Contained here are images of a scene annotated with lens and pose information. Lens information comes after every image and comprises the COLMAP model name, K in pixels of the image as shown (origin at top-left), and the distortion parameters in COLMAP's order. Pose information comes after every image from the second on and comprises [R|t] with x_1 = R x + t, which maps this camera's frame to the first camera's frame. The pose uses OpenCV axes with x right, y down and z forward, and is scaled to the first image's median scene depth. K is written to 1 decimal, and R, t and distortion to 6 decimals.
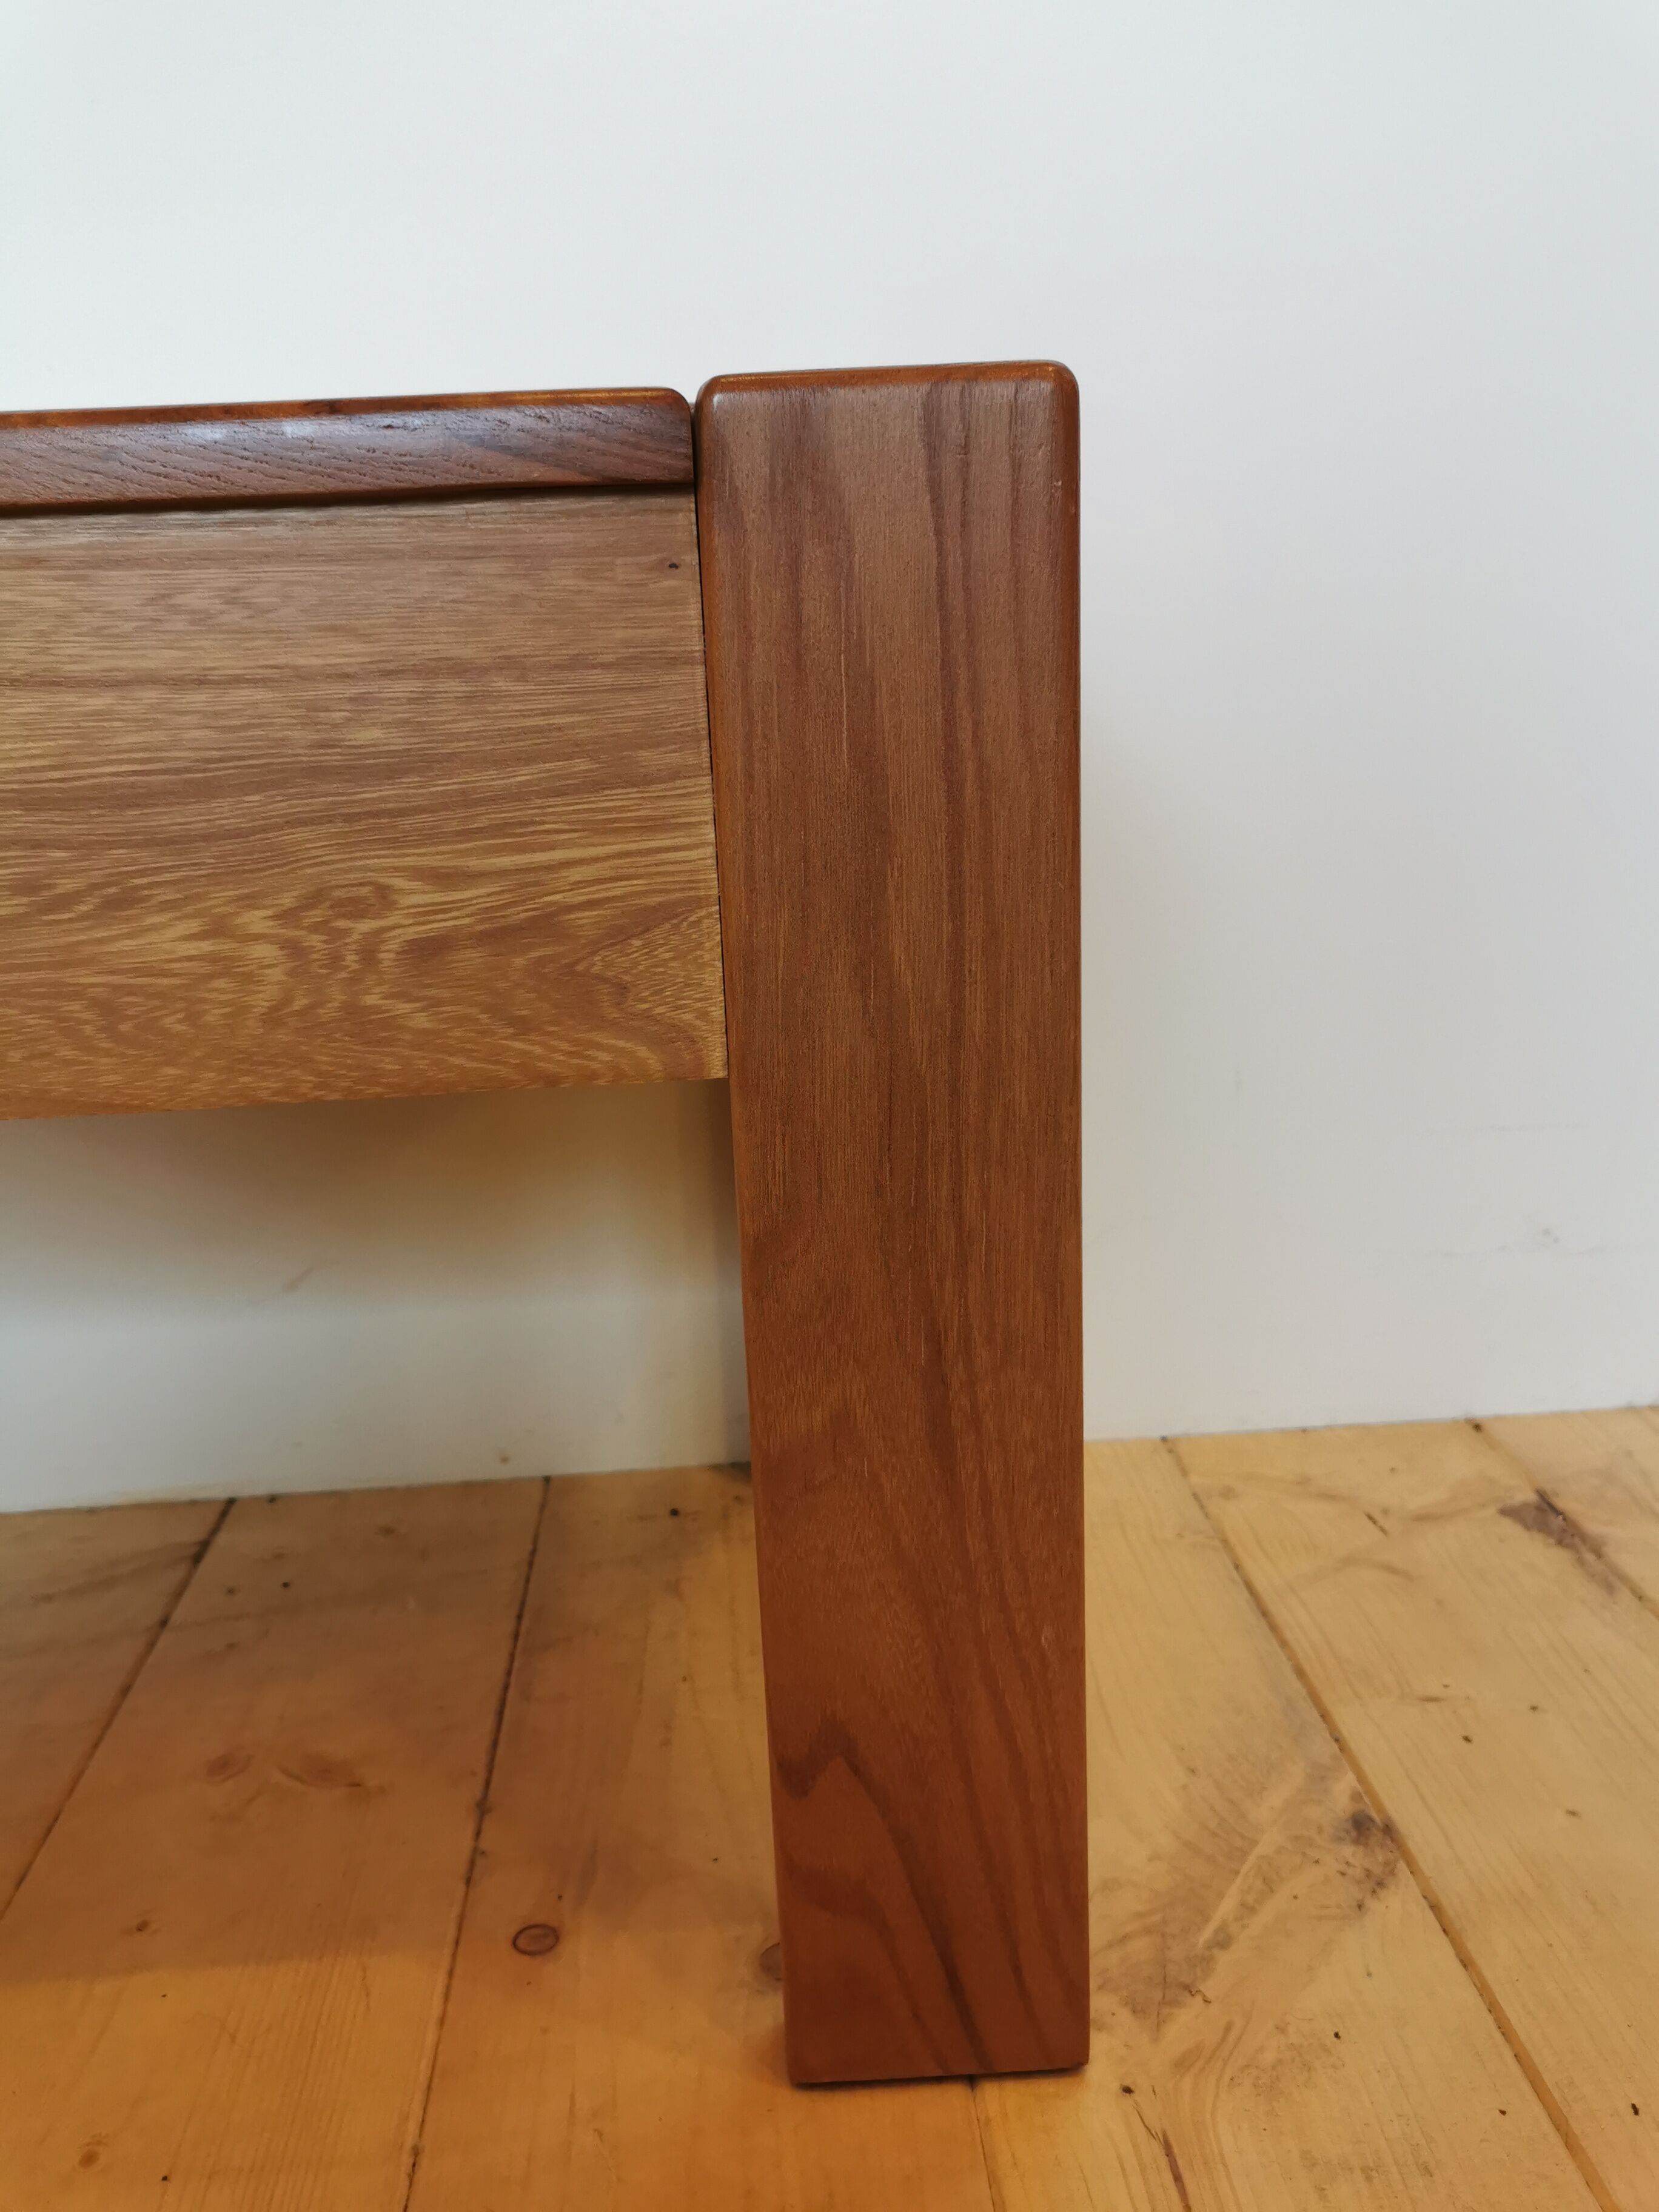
lens RADIAL K [[1744.2, 0, 828.2], [0, 1744.2, 1097.4], [0, 0, 1]] dist [0.027680, -0.011853]
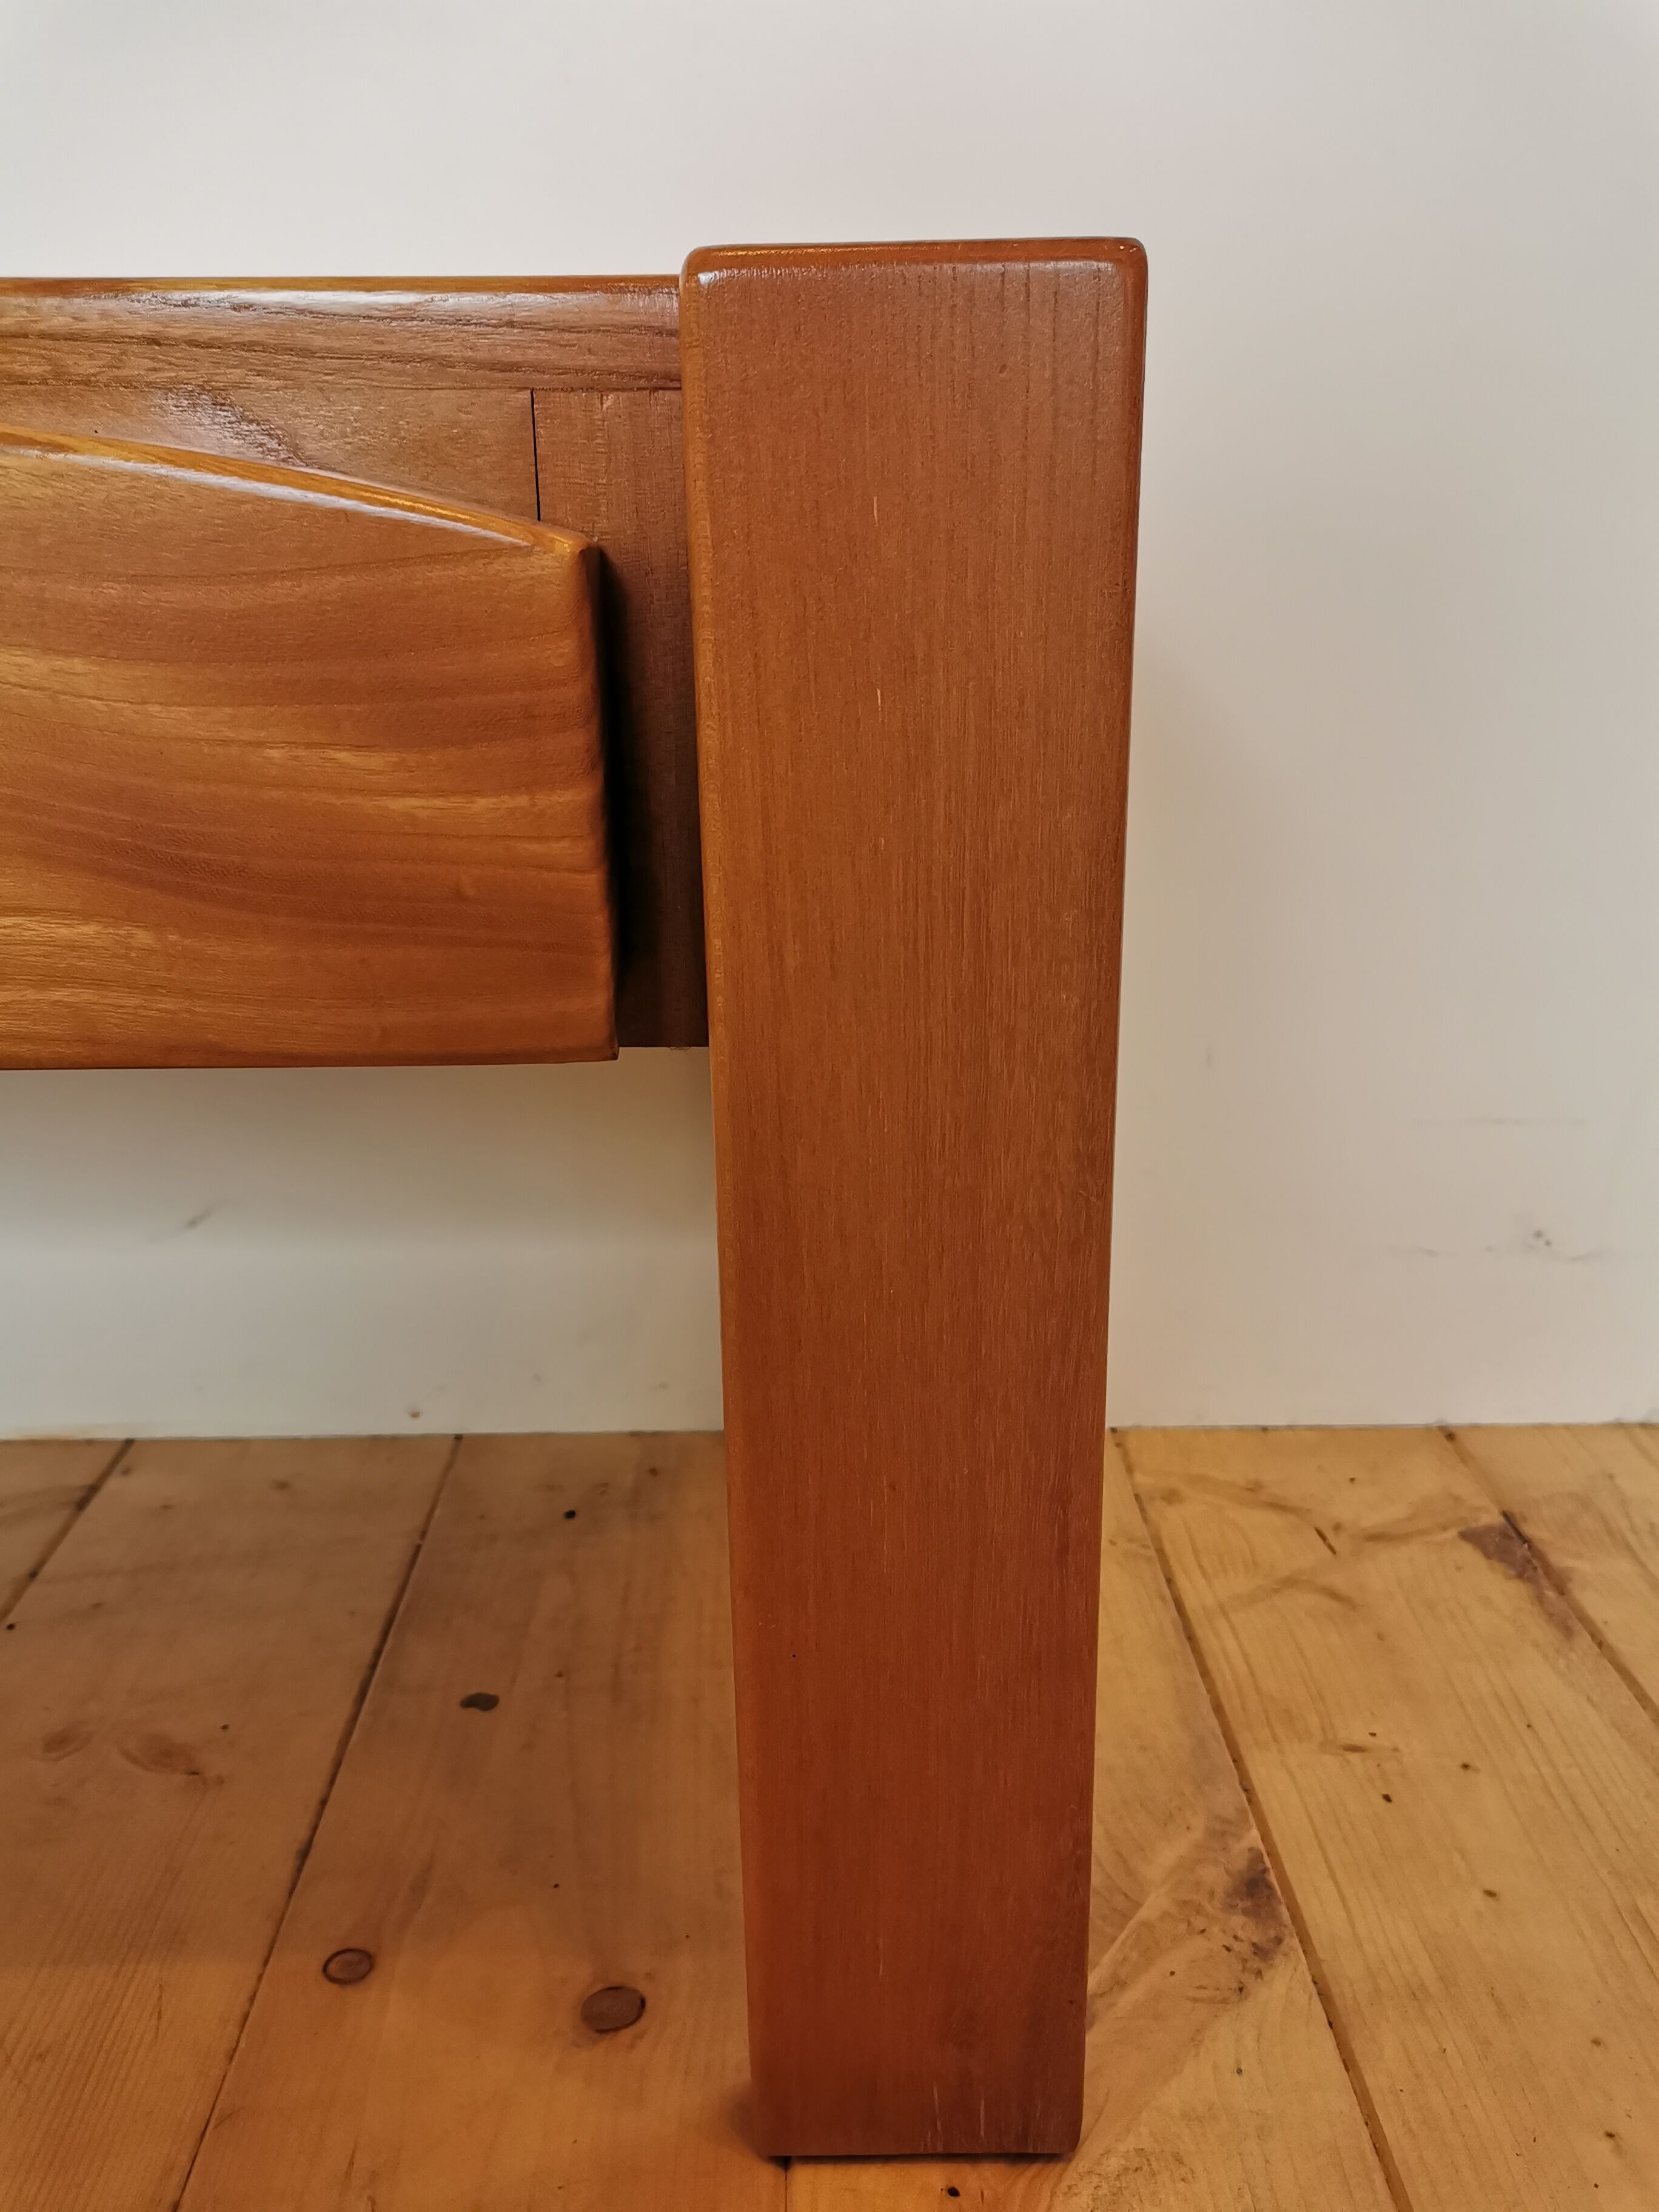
lens RADIAL K [[1744.2, 0, 828.2], [0, 1744.2, 1097.4], [0, 0, 1]] dist [0.027680, -0.011853]
pose [[0.998288, 0.049429, -0.031283, 0.087787], [-0.047718, 0.997440, 0.053259, -0.038534], [0.033835, -0.051676, 0.998091, 0.096993]]
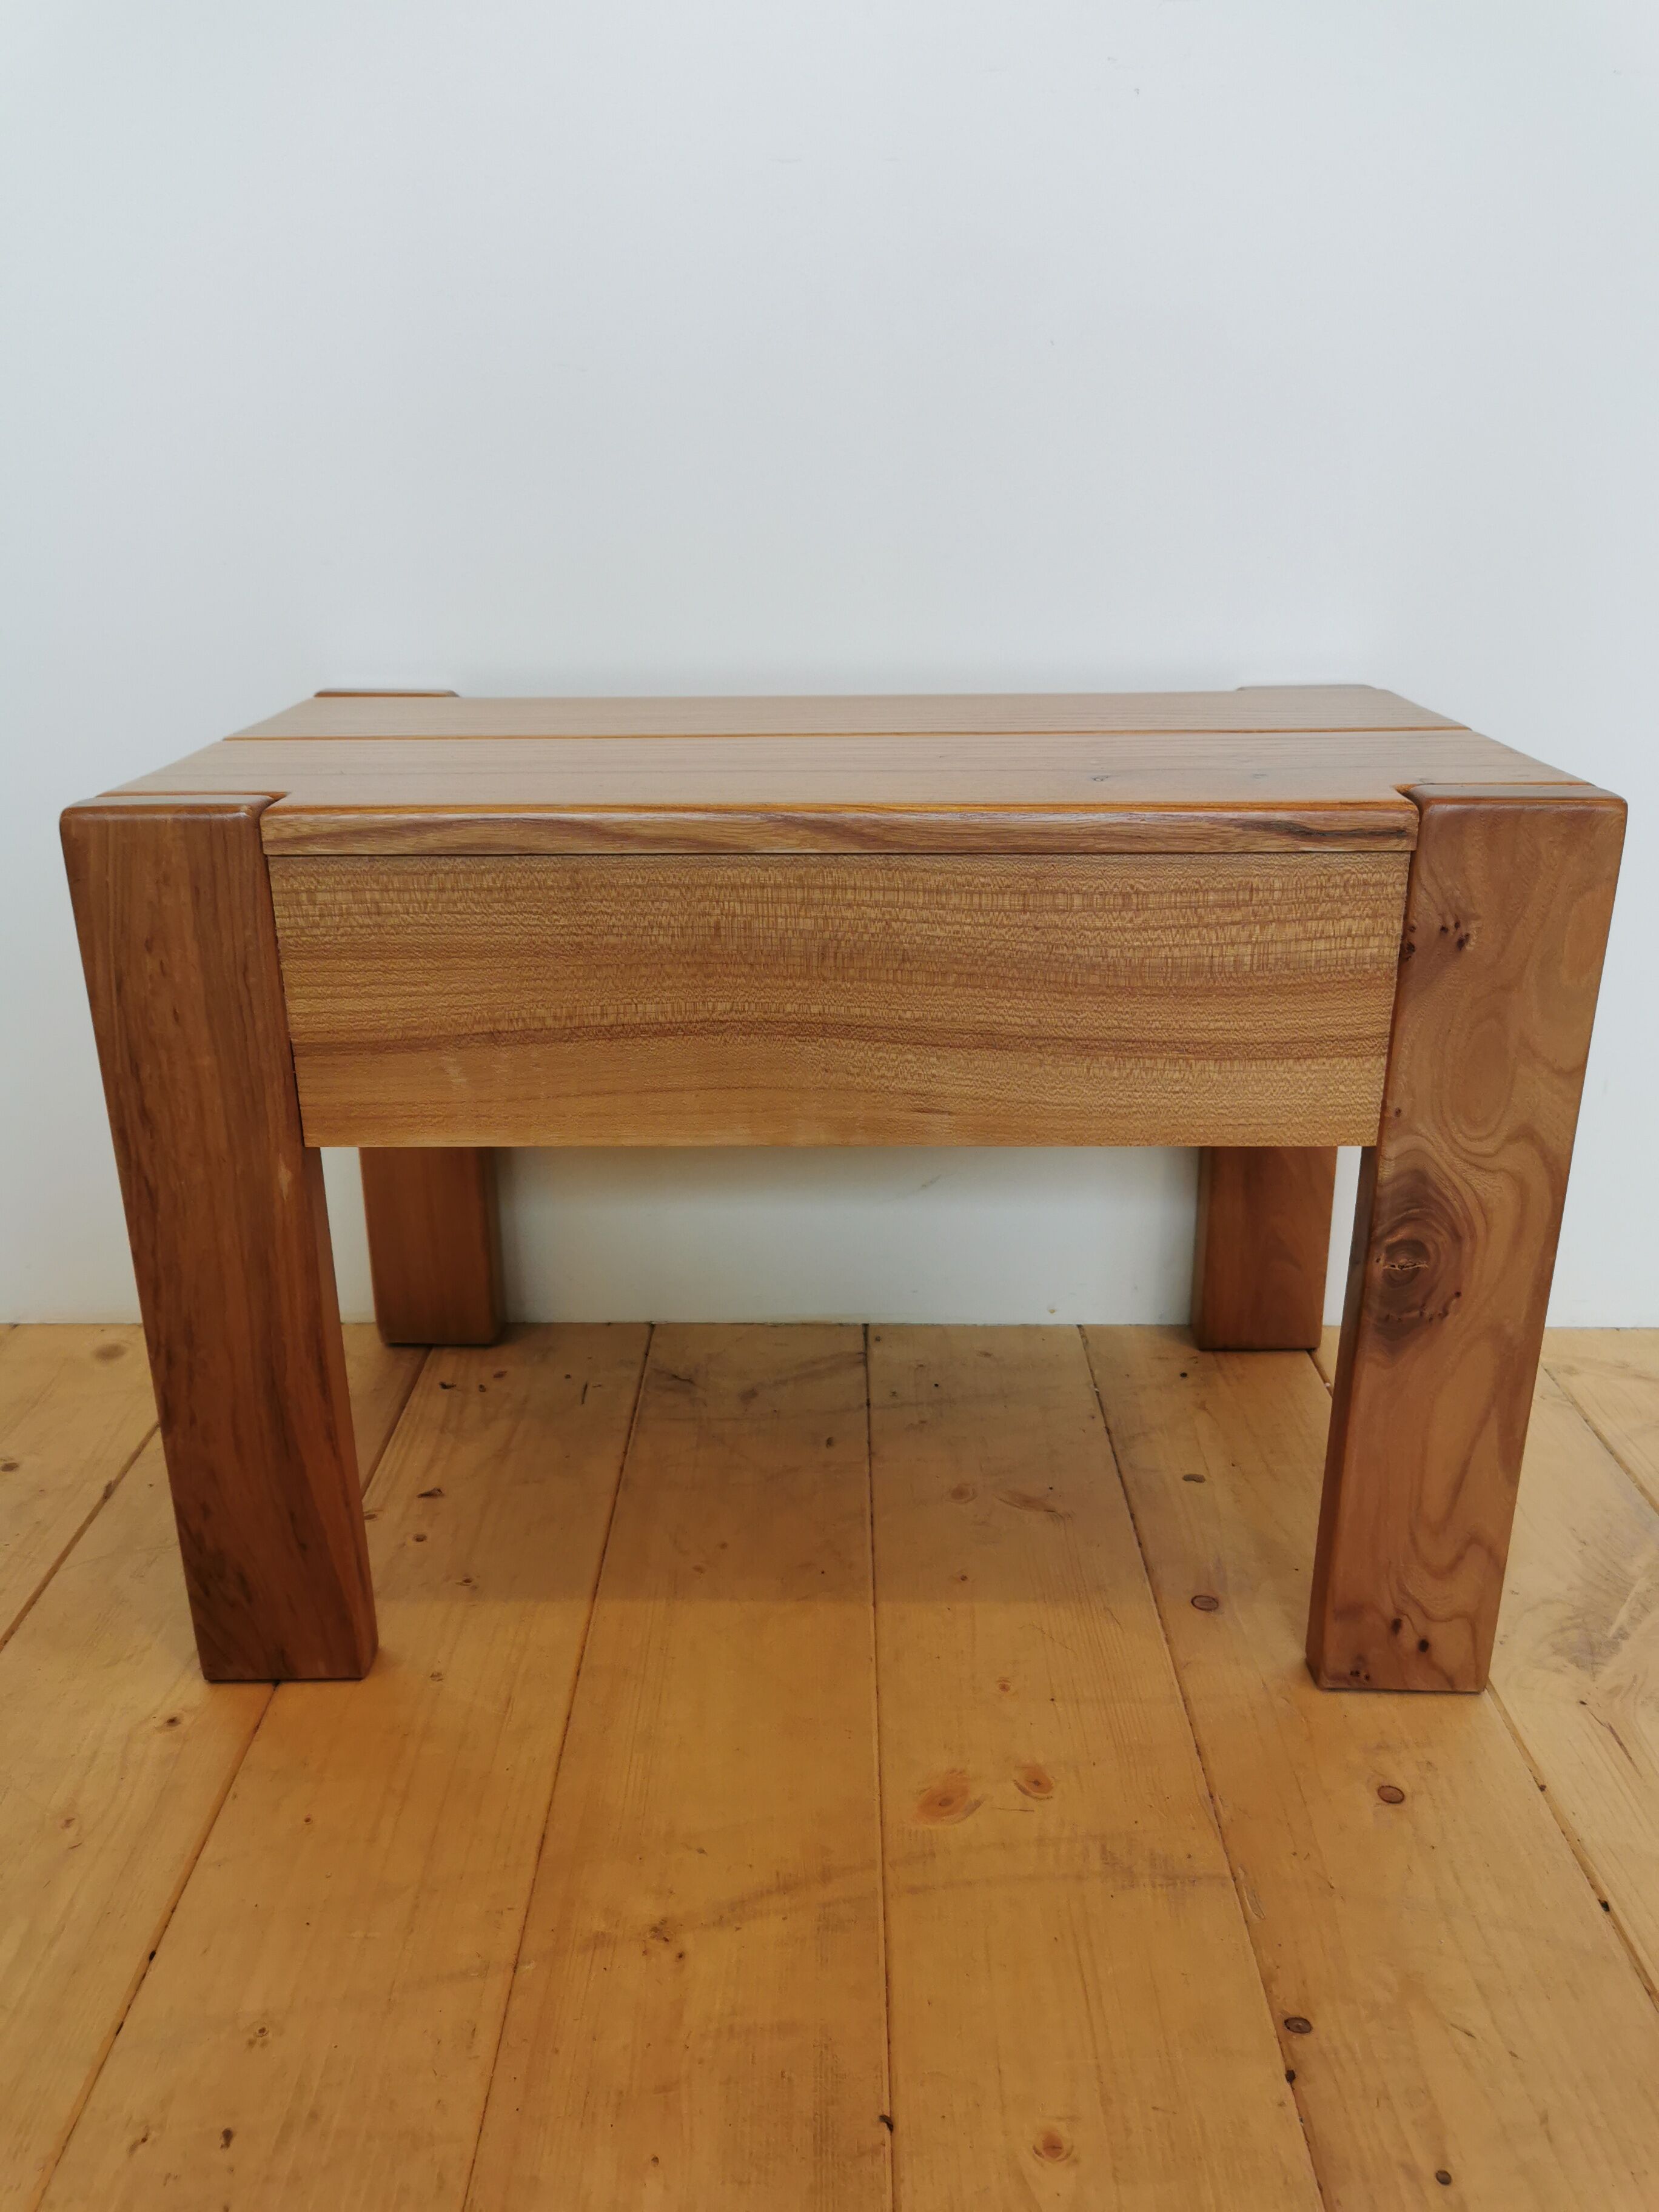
lens RADIAL K [[1715.1, 0, 829.5], [0, 1715.1, 1106.0], [0, 0, 1]] dist [0.038435, -0.019673]
pose [[0.996742, 0.060401, -0.053443, -0.442924], [-0.054623, 0.993111, 0.103664, -0.147183], [0.059336, -0.100407, 0.993176, -0.605711]]
